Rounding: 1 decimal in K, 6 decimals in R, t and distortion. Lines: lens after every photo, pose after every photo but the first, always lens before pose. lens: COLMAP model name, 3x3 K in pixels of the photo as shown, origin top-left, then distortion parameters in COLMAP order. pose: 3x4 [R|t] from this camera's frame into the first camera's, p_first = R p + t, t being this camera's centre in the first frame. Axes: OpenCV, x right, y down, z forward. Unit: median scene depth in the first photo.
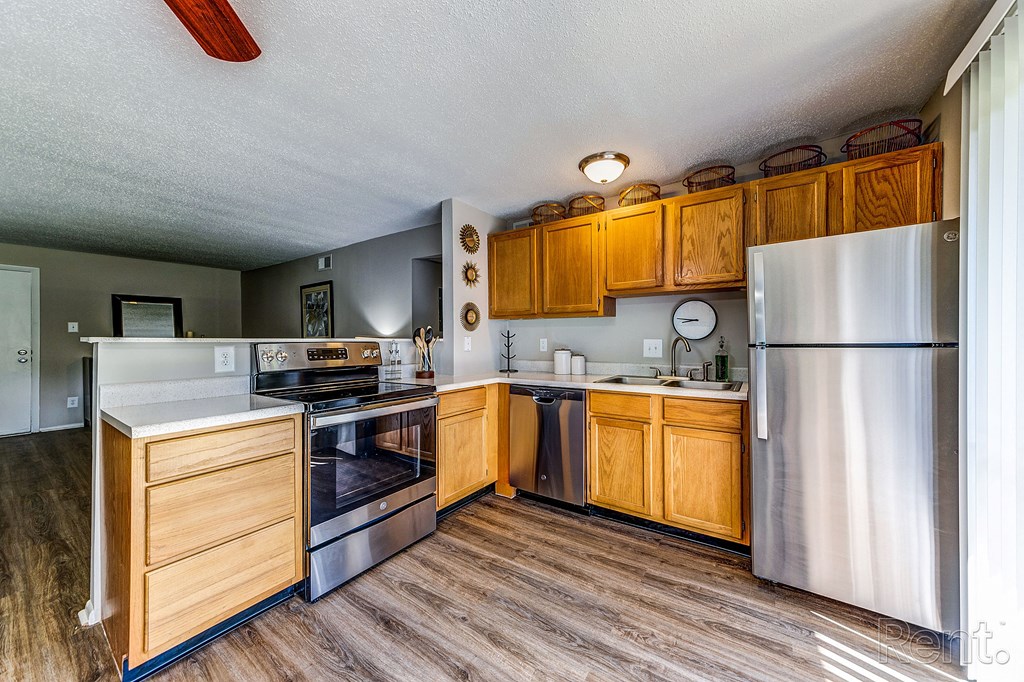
lens RADIAL K [[355.9, 0, 516.3], [0, 355.9, 337.9], [0, 0, 1]] dist [0.003244, 0.000277]
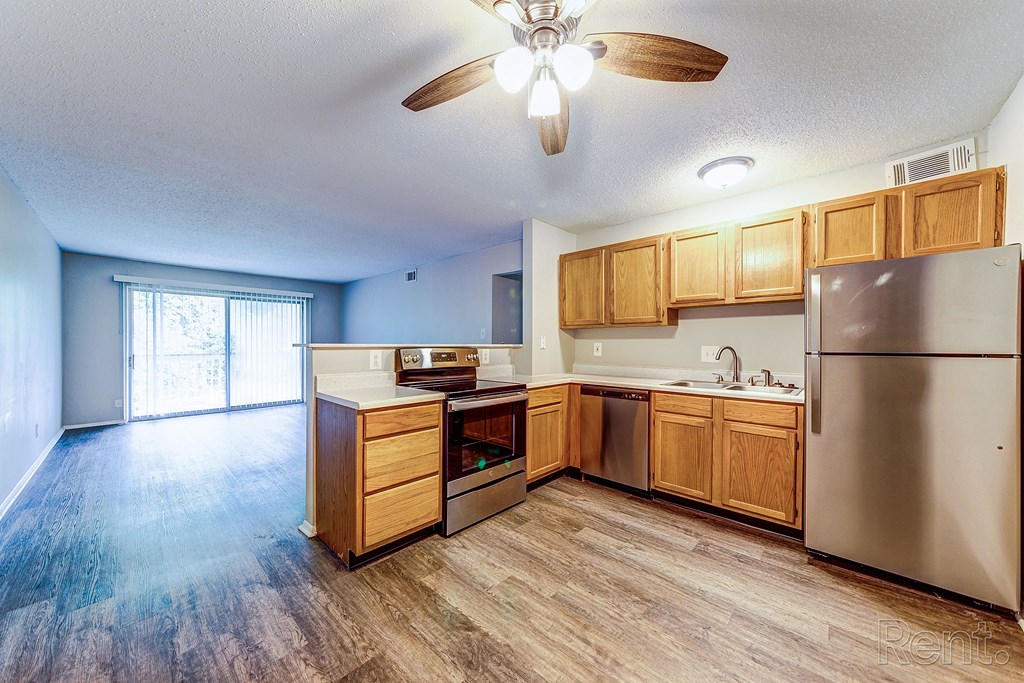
lens RADIAL K [[355.9, 0, 517.4], [0, 355.9, 346.7], [0, 0, 1]] dist [0.003244, 0.000277]
pose [[0.990616, 0.007962, -0.136441, -0.088864], [-0.005756, 0.999846, 0.016554, -0.013650], [0.136552, -0.015613, 0.990510, -0.230389]]
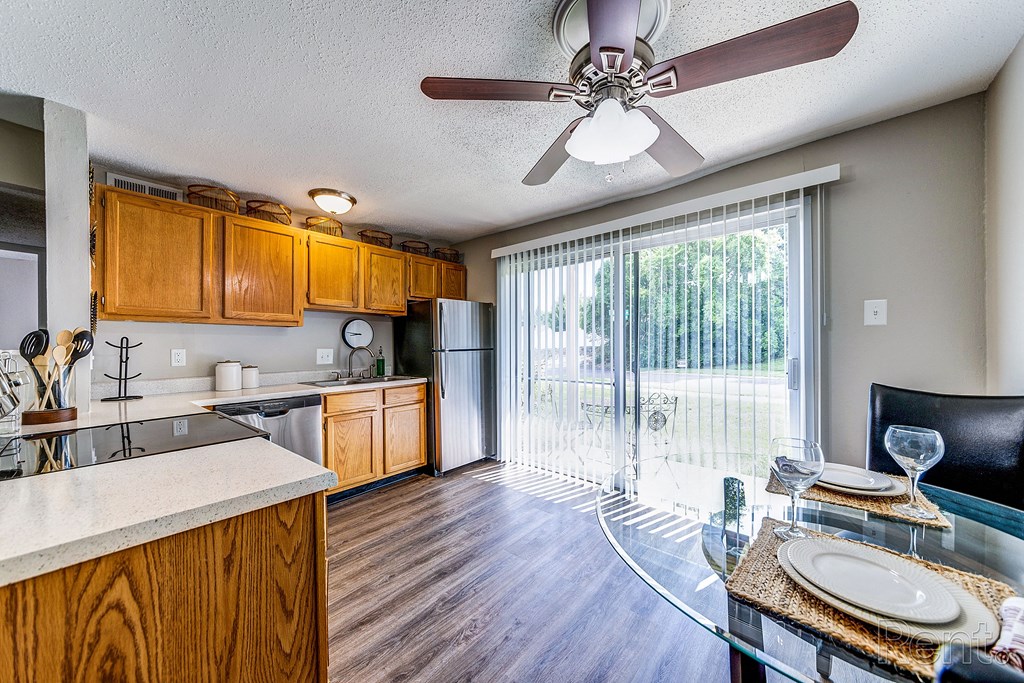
lens RADIAL K [[355.9, 0, 517.2], [0, 355.9, 346.9], [0, 0, 1]] dist [0.003244, 0.000277]
pose [[0.122631, -0.001471, 0.992451, -0.926782], [0.004071, 0.999991, 0.000979, -0.001074], [-0.992444, 0.003921, 0.122636, 0.296114]]
